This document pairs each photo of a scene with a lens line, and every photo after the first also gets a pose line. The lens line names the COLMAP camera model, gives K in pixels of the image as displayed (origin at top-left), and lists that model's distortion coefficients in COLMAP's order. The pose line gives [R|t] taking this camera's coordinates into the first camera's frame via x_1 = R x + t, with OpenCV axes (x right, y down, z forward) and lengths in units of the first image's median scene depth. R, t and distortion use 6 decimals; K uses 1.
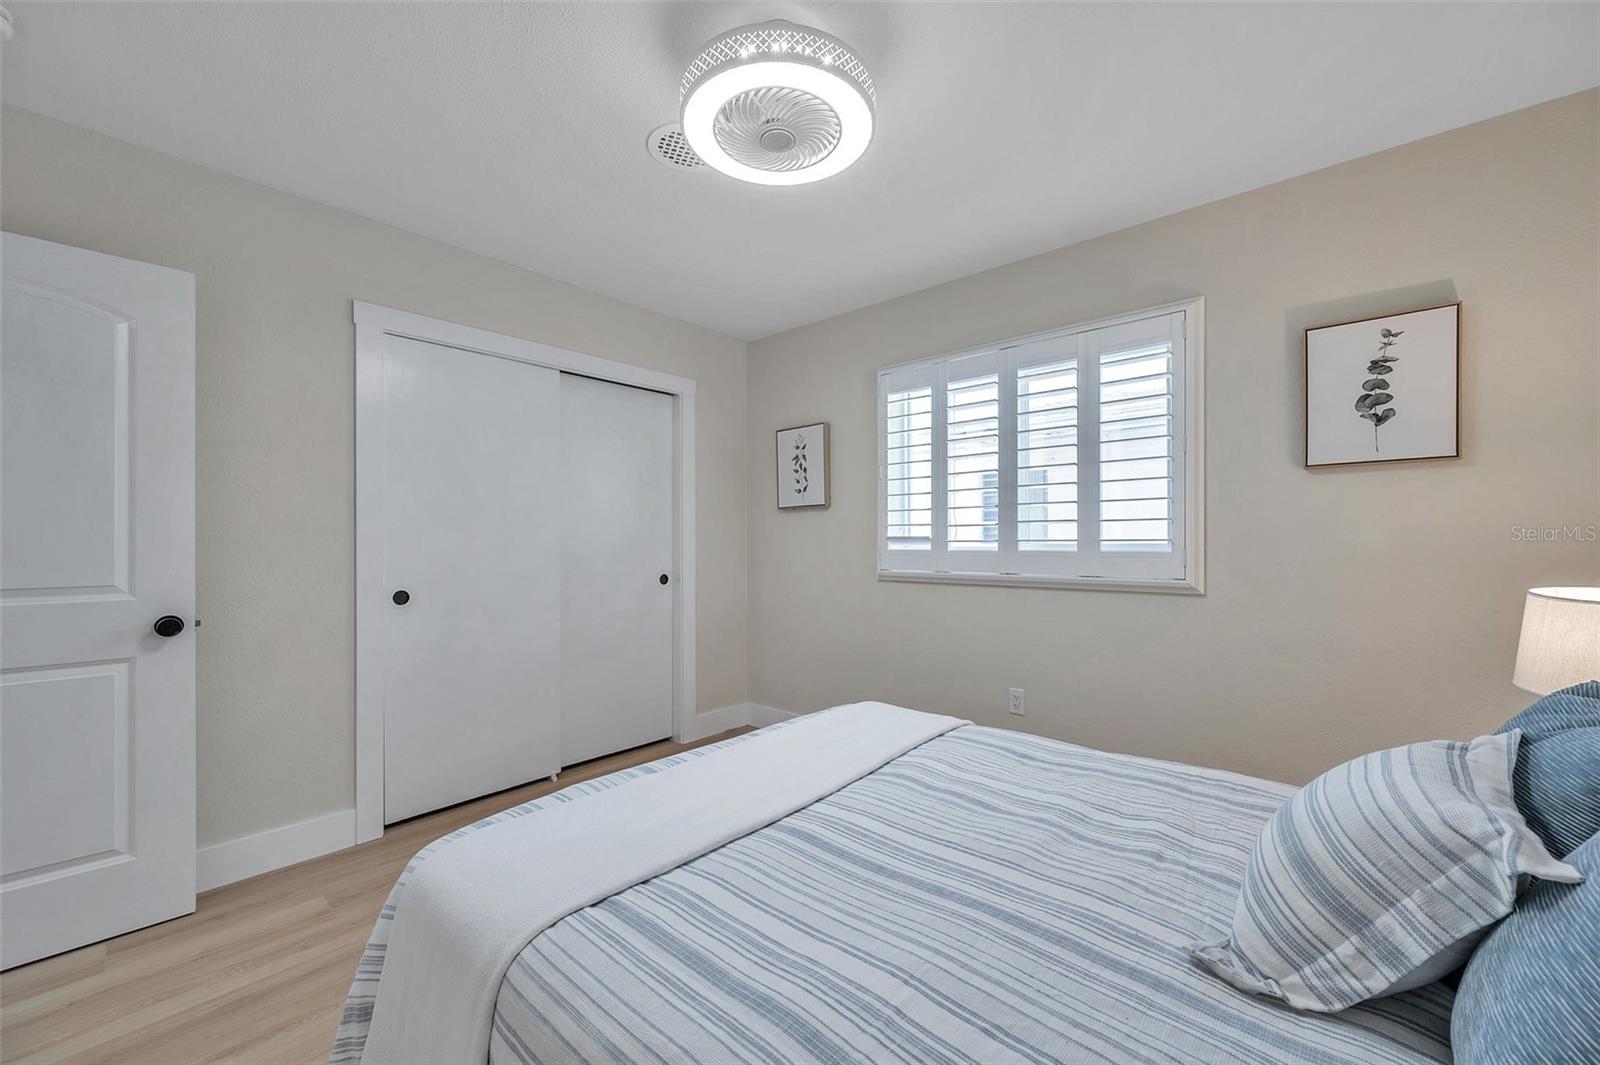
lens RADIAL K [[635.0, 0, 801.2], [0, 635.0, 541.2], [0, 0, 1]] dist [-0.002101, -0.000175]
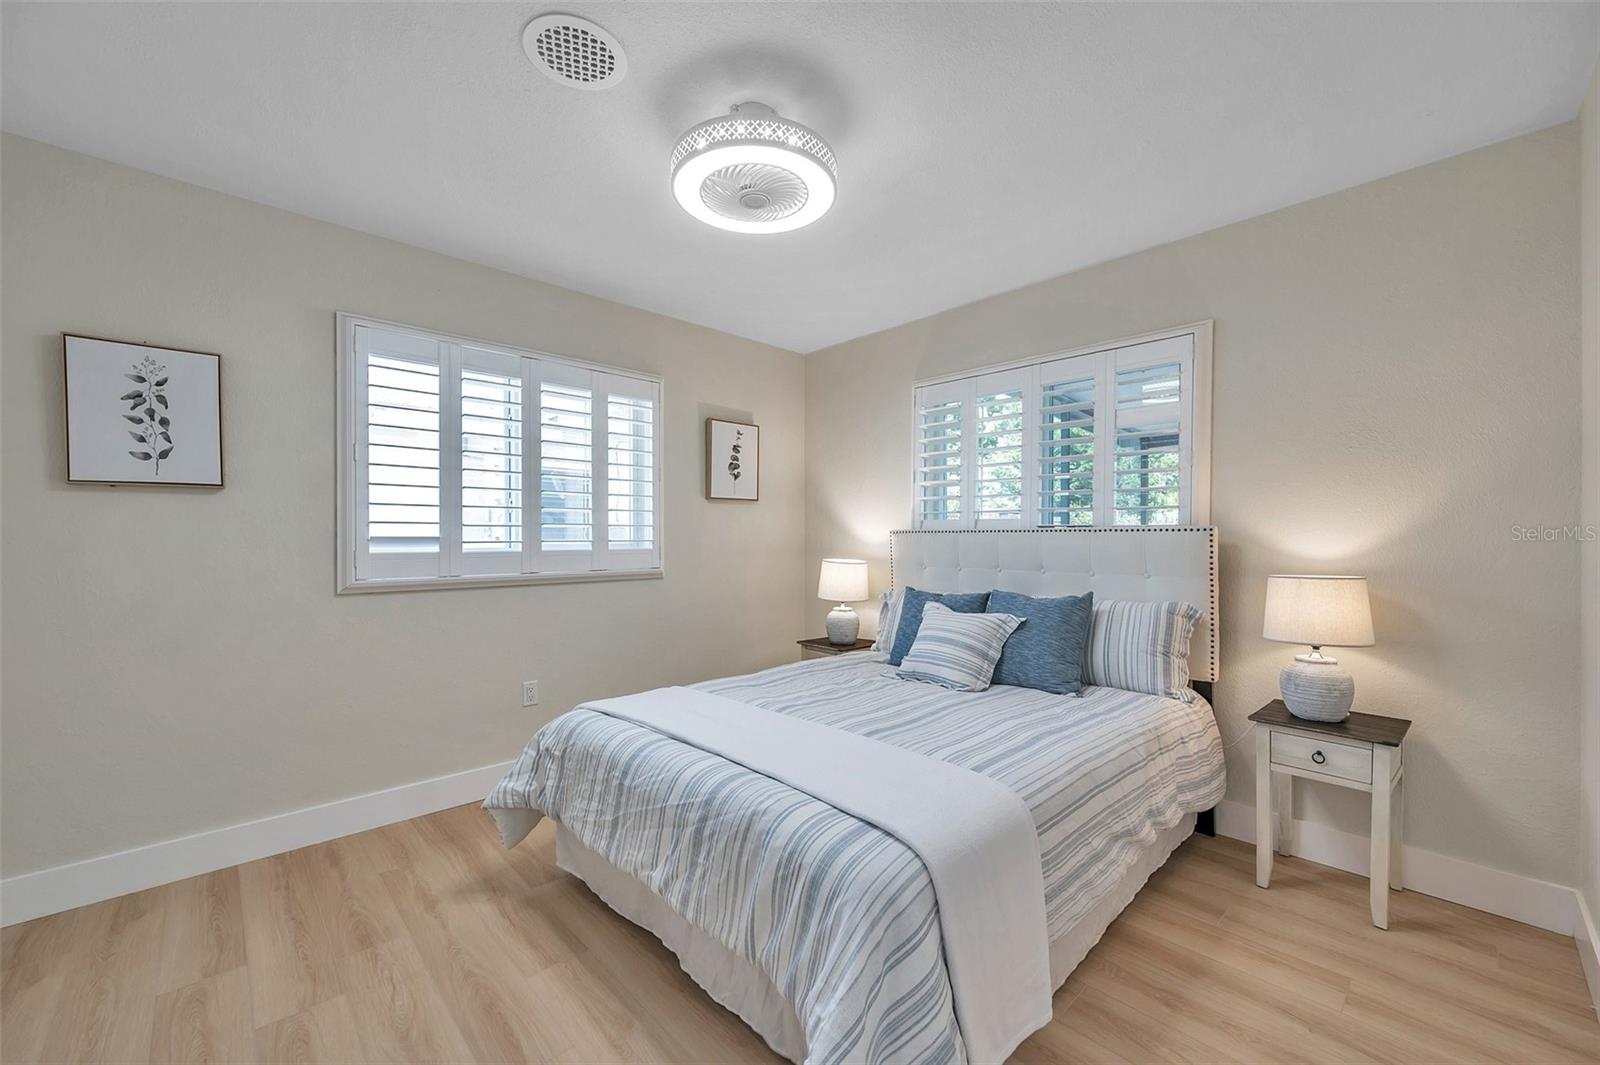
lens RADIAL K [[628.7, 0, 811.5], [0, 628.7, 532.5], [0, 0, 1]] dist [-0.000080, -0.000005]
pose [[0.074099, 0.013782, 0.997156, -0.825083], [0.003541, 0.999895, -0.014083, 0.000989], [-0.997245, 0.004574, 0.074042, 0.559678]]
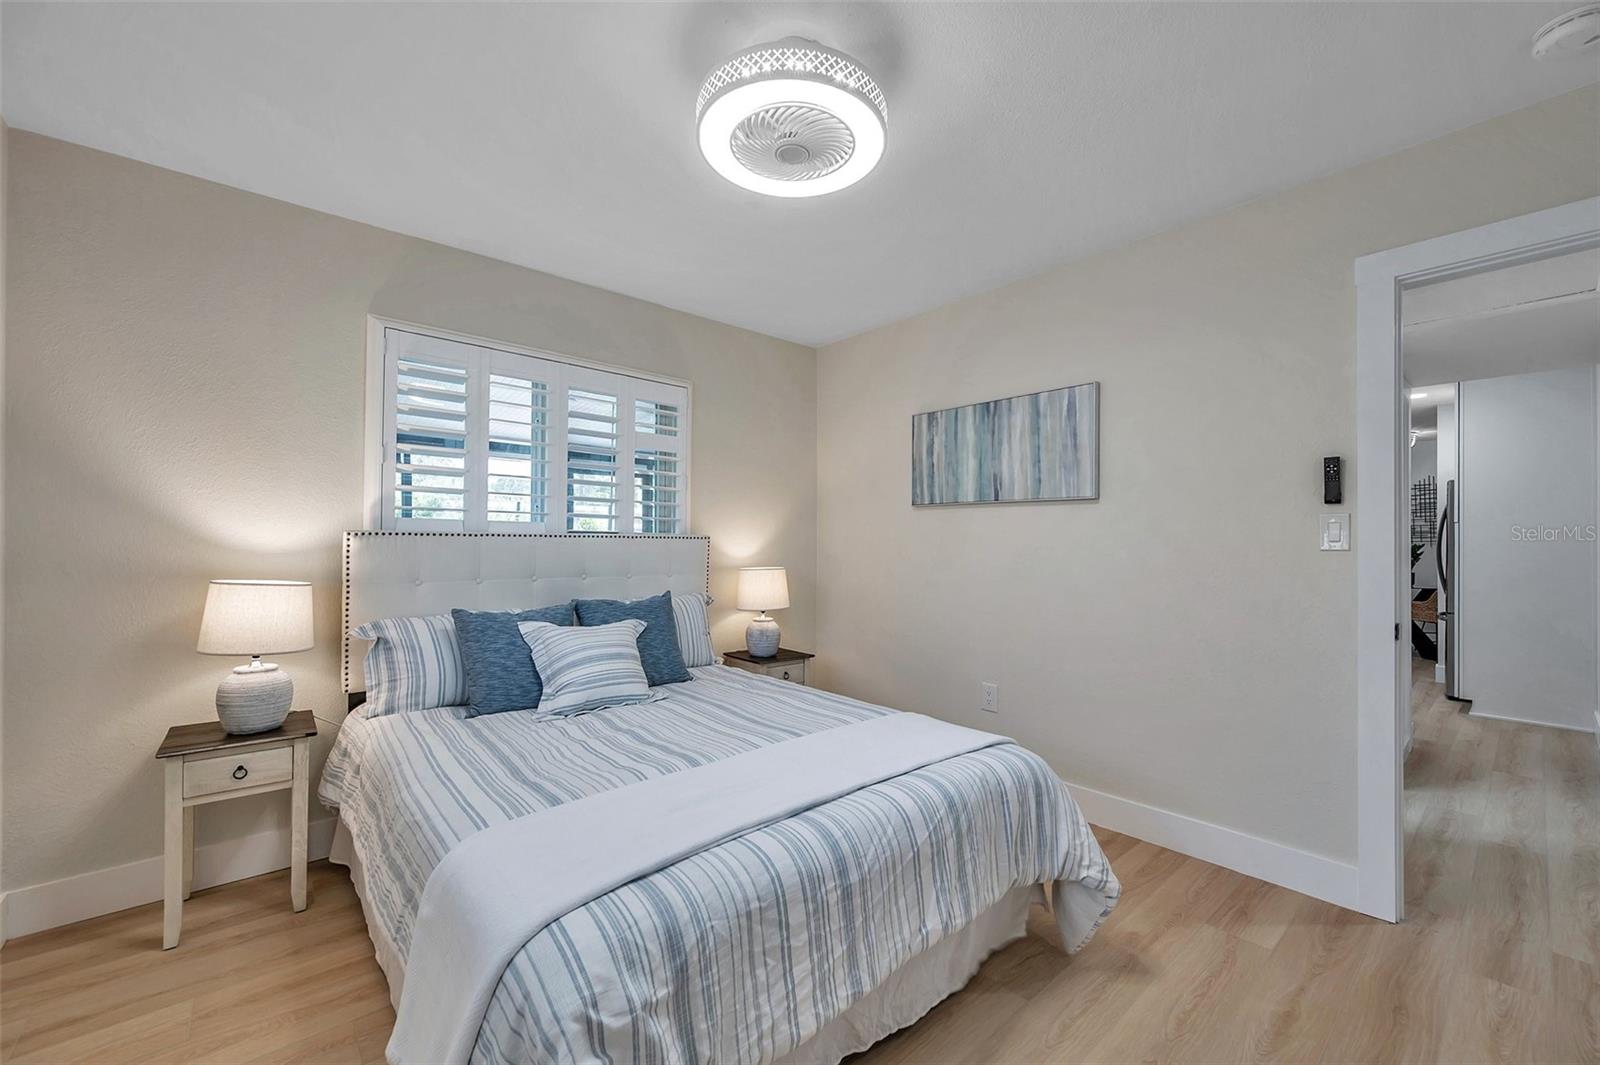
lens RADIAL K [[635.0, 0, 801.2], [0, 635.0, 541.2], [0, 0, 1]] dist [-0.002101, -0.000175]
pose [[-0.991676, -0.000204, 0.128758, -0.120928], [-0.000640, 0.999994, -0.003346, -0.005260], [-0.128757, -0.003400, -0.991670, 1.388309]]
